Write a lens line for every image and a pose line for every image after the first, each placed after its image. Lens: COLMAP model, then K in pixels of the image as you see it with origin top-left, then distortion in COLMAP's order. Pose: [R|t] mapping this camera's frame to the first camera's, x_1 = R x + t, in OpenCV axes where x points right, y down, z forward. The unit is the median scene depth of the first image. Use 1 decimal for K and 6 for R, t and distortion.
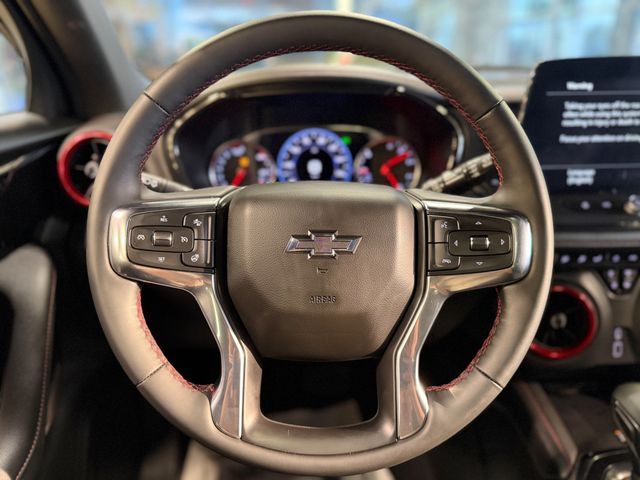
lens RADIAL K [[396.4, 0, 320.0], [0, 396.4, 240.0], [0, 0, 1]] dist [0.002491, 0.000410]
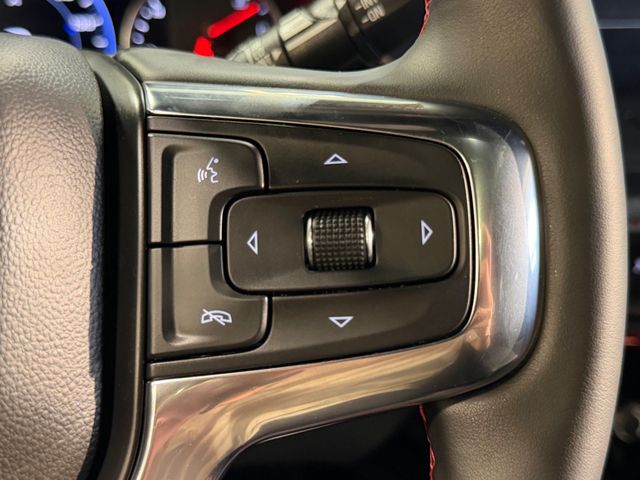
lens RADIAL K [[731.6, 0, 320.0], [0, 731.6, 240.0], [0, 0, 1]] dist [0.203360, -0.432342]
pose [[0.988997, -0.030495, 0.144756, 0.313710], [0.030663, 0.999529, 0.001070, 0.007194], [-0.144720, 0.003380, 0.989467, 0.532403]]
